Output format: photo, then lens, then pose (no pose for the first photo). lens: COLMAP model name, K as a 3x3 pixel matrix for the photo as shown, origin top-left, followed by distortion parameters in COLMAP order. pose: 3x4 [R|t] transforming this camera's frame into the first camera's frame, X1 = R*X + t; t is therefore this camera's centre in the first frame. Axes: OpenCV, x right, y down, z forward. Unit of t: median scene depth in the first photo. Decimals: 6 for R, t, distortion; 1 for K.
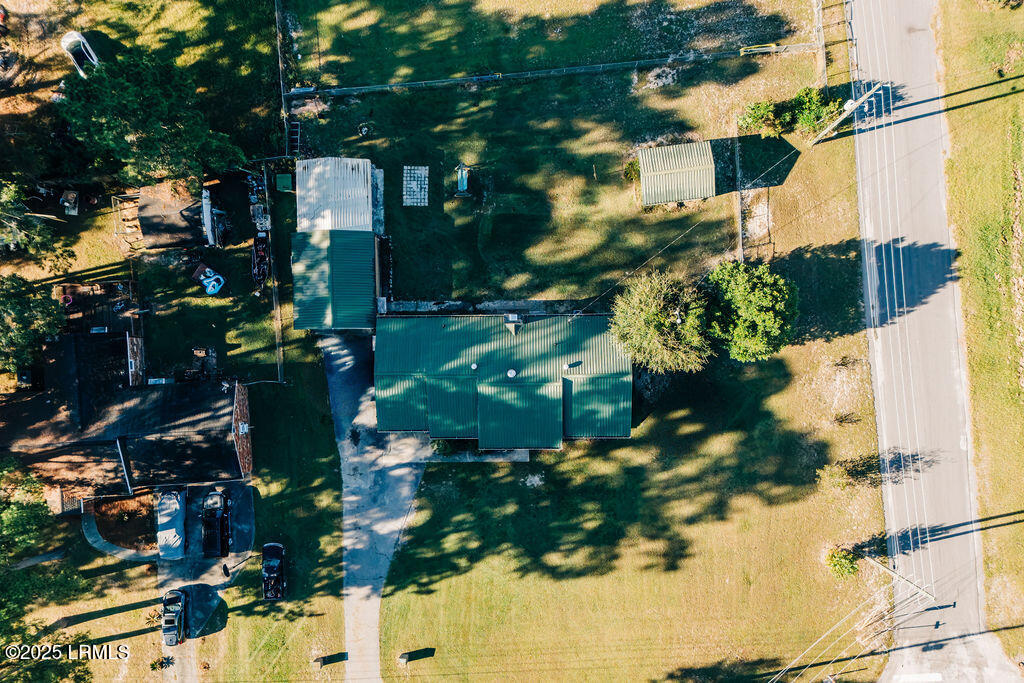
lens RADIAL K [[760.0, 0, 509.5], [0, 760.0, 337.4], [0, 0, 1]] dist [0.057369, -0.042196]
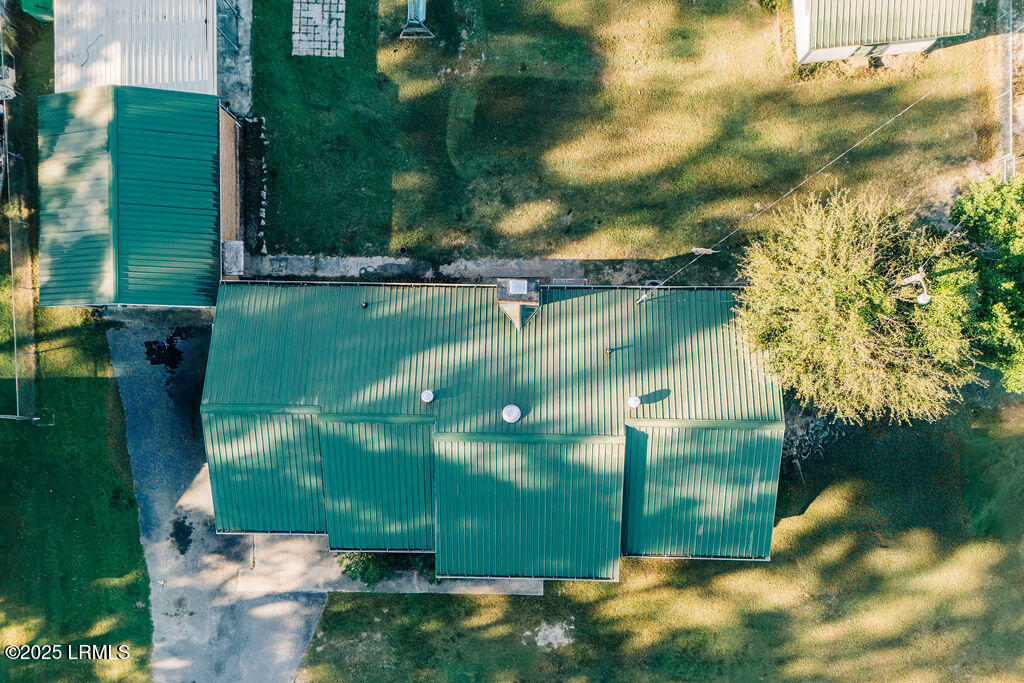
lens RADIAL K [[760.0, 0, 513.1], [0, 760.0, 349.6], [0, 0, 1]] dist [0.057369, -0.042196]
pose [[0.999652, 0.022813, 0.013257, -0.003060], [-0.022749, 0.999729, -0.004944, 0.011699], [-0.013366, 0.004640, 0.999900, 0.524317]]
